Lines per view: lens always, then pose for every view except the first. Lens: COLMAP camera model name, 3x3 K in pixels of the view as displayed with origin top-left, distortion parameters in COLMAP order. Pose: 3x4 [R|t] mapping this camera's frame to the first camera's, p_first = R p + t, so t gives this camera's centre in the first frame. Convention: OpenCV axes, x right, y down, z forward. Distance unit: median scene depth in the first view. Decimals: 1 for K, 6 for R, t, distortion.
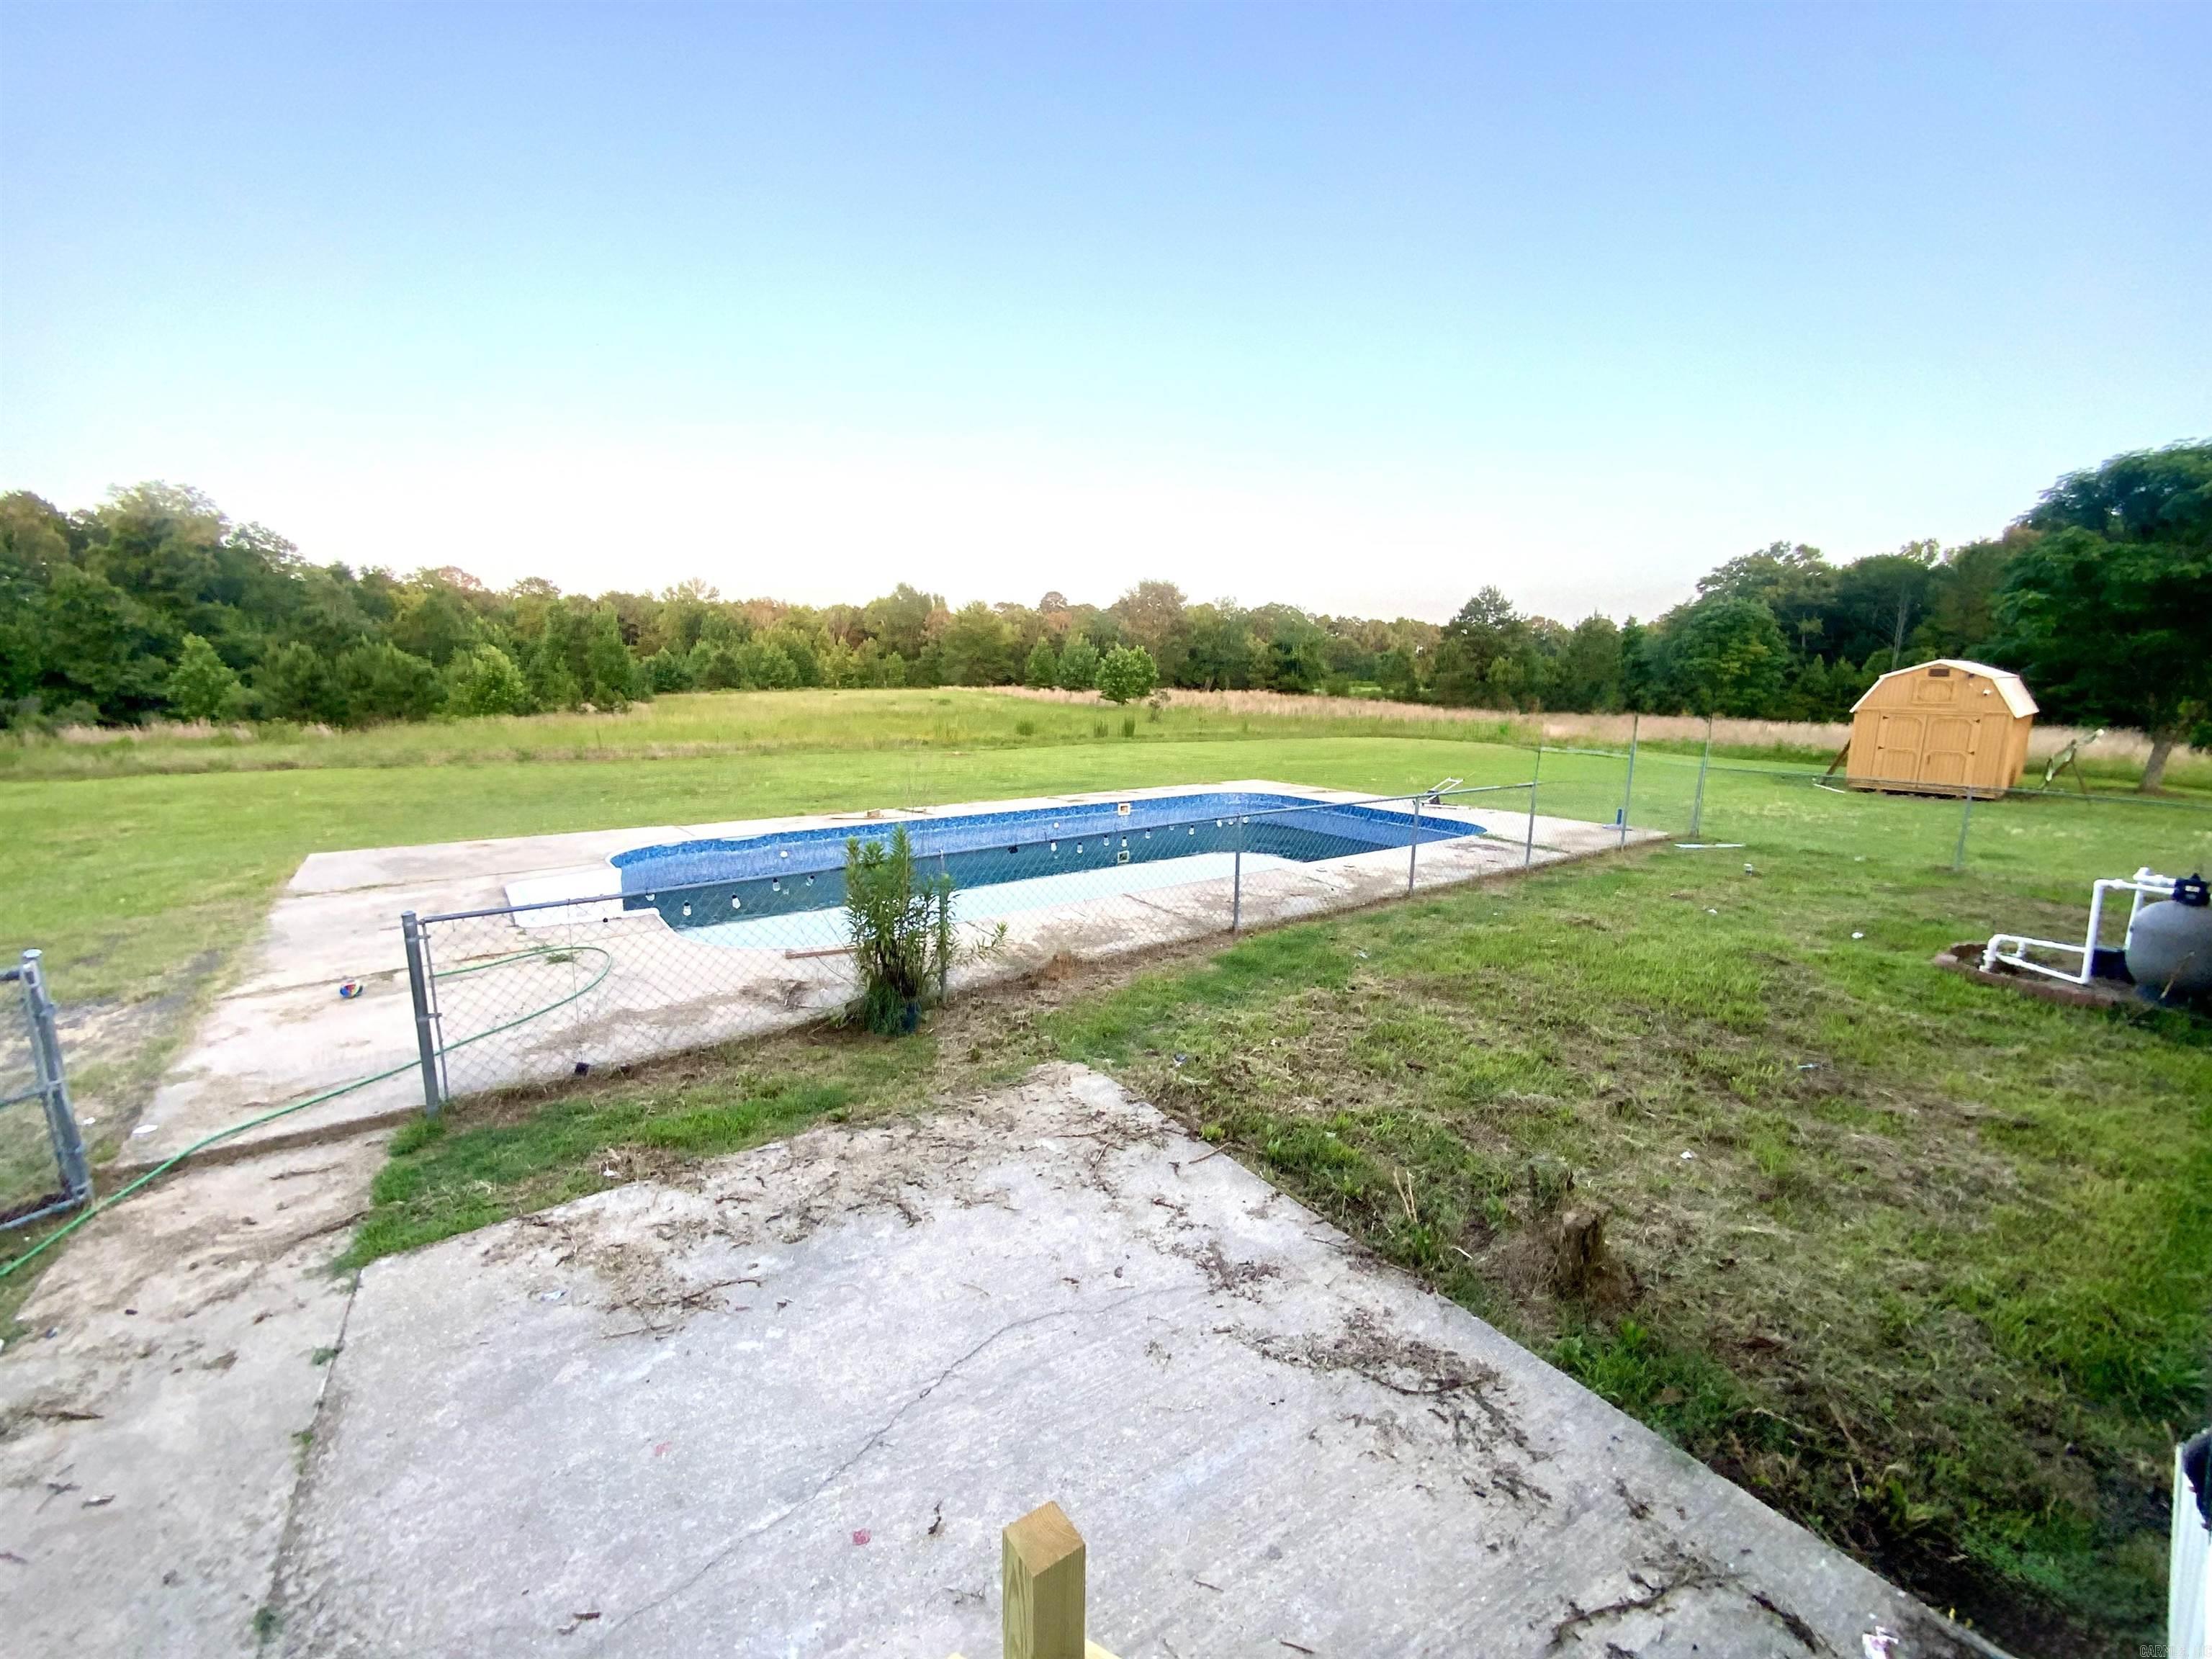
lens RADIAL K [[885.7, 0, 1106.0], [0, 885.7, 829.5], [0, 0, 1]] dist [-0.017849, -0.000290]
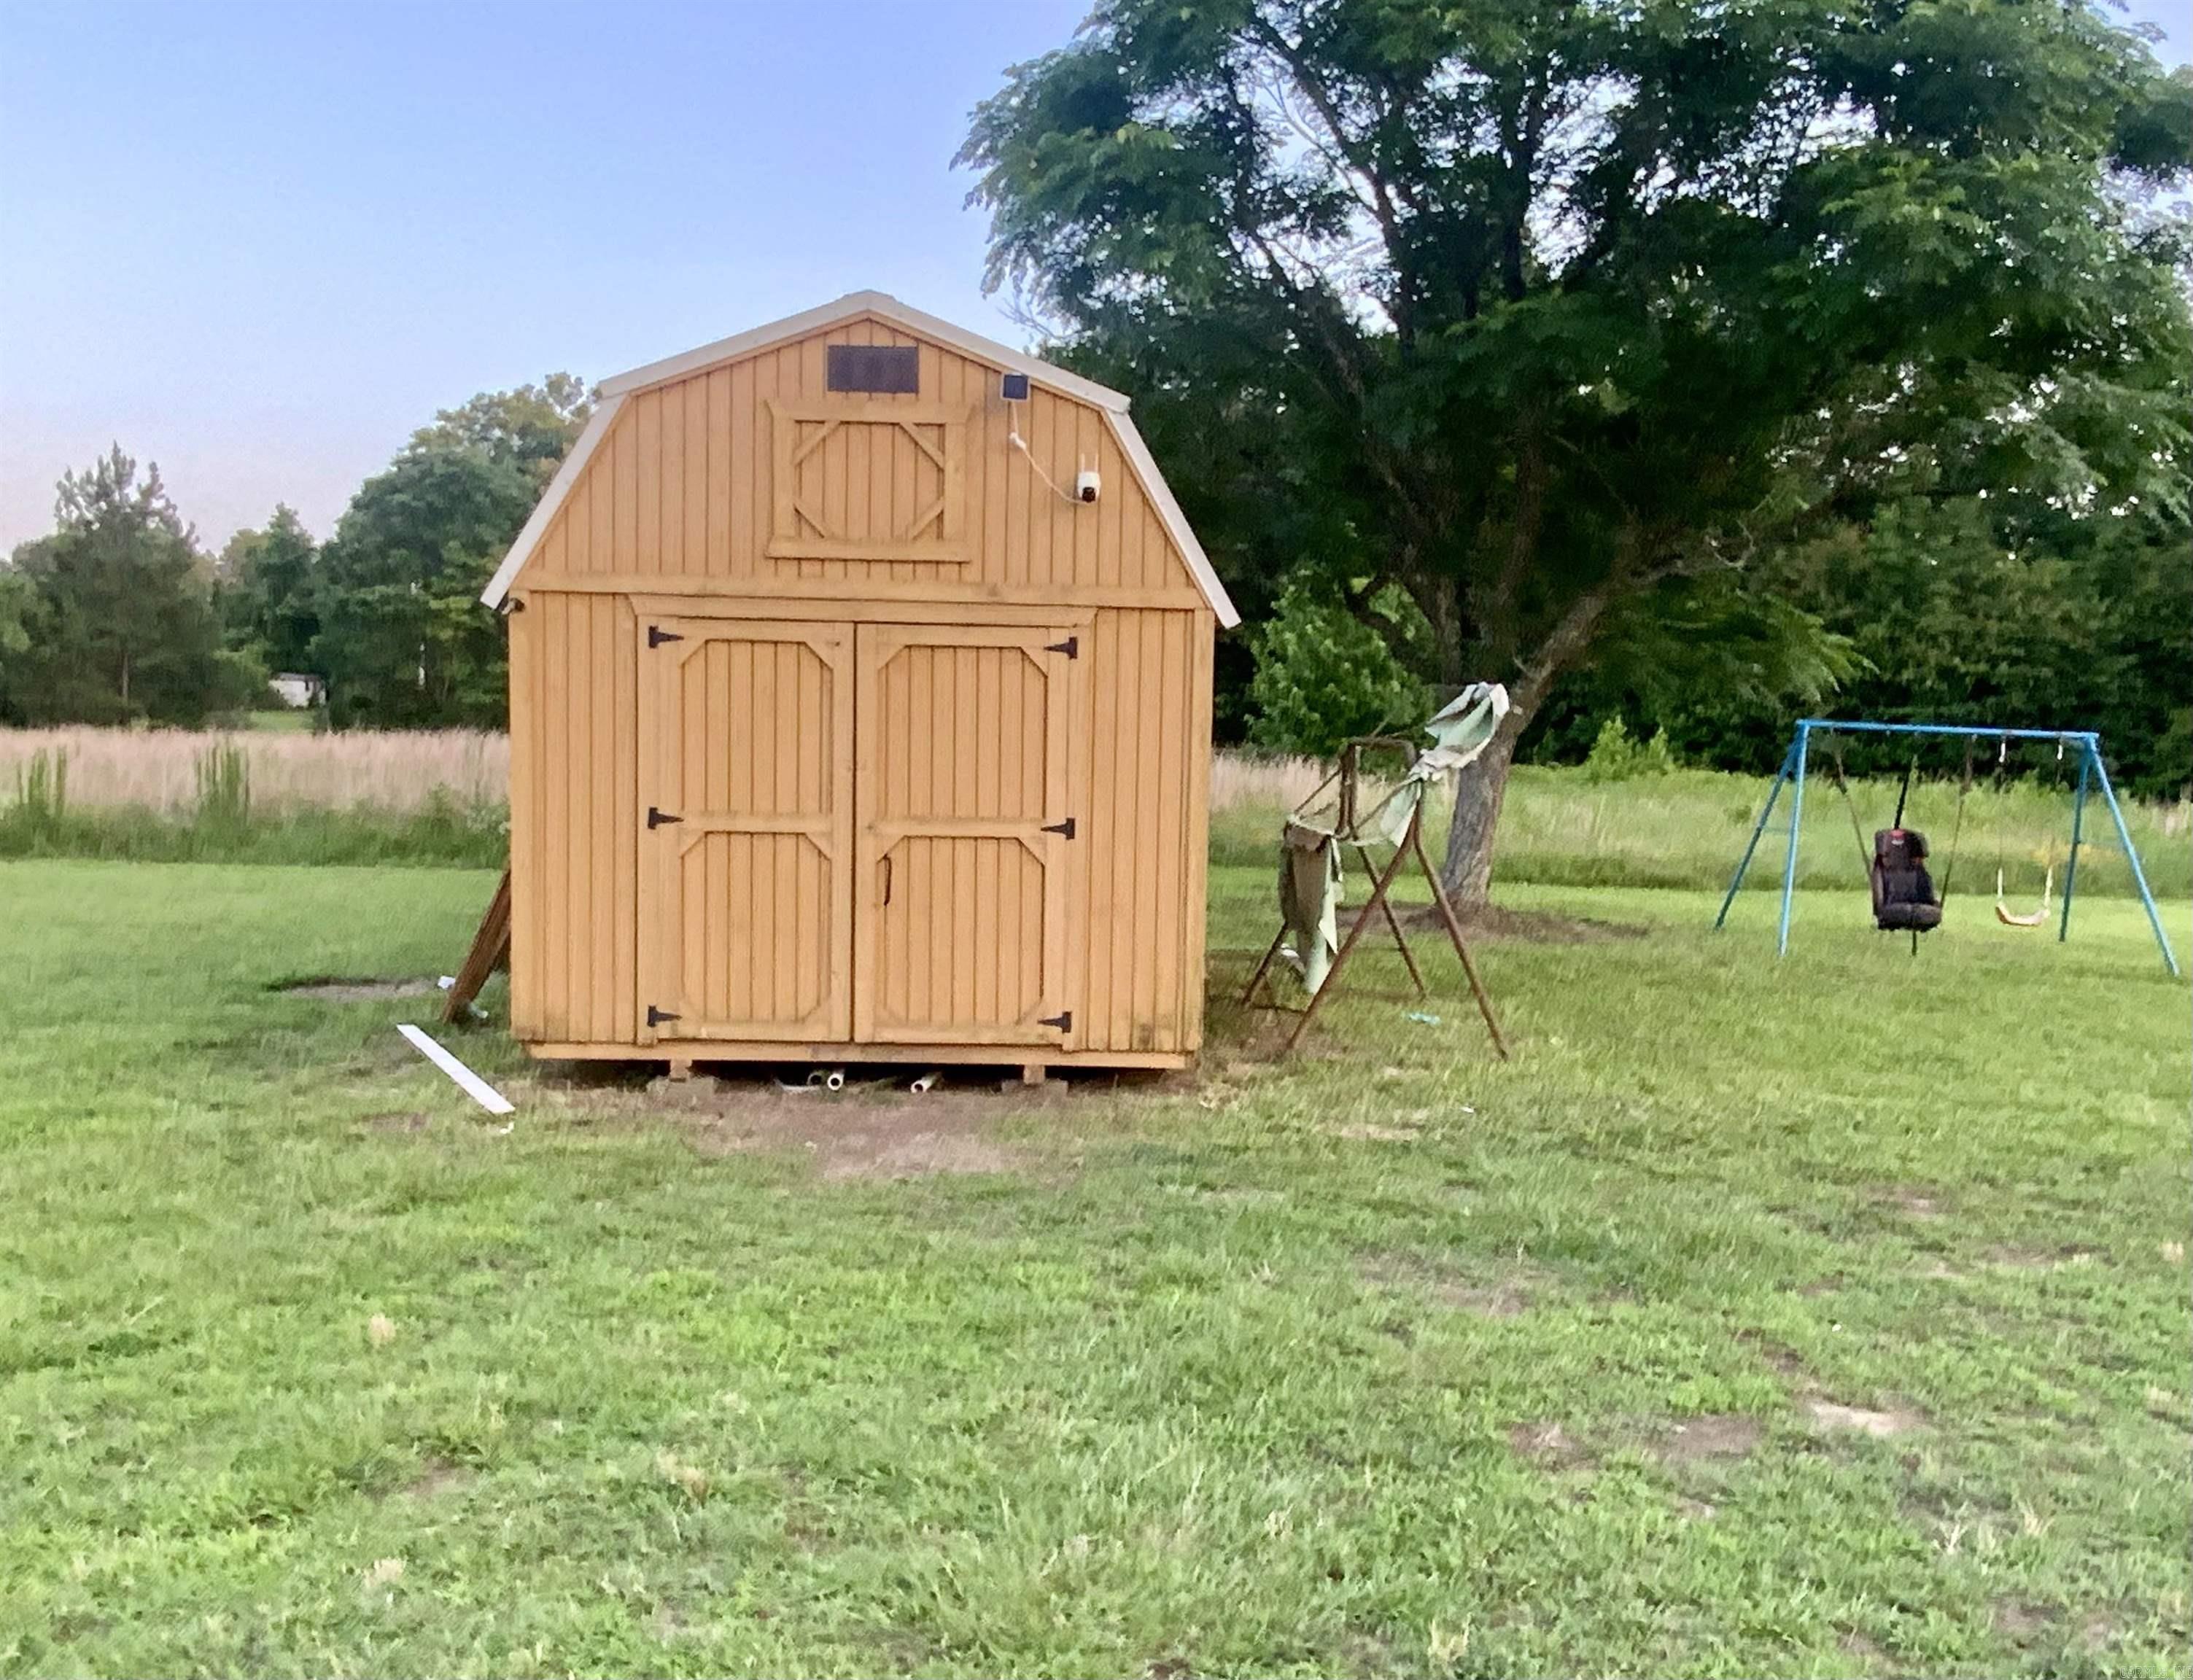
lens RADIAL K [[1773.8, 0, 1096.5], [0, 1773.8, 840.0], [0, 0, 1]] dist [0.000897, 0.000299]
pose [[0.622849, -0.062675, 0.779828, 0.174780], [0.124421, 0.992035, -0.019646, -0.018128], [-0.772385, 0.109264, 0.625686, 0.187467]]
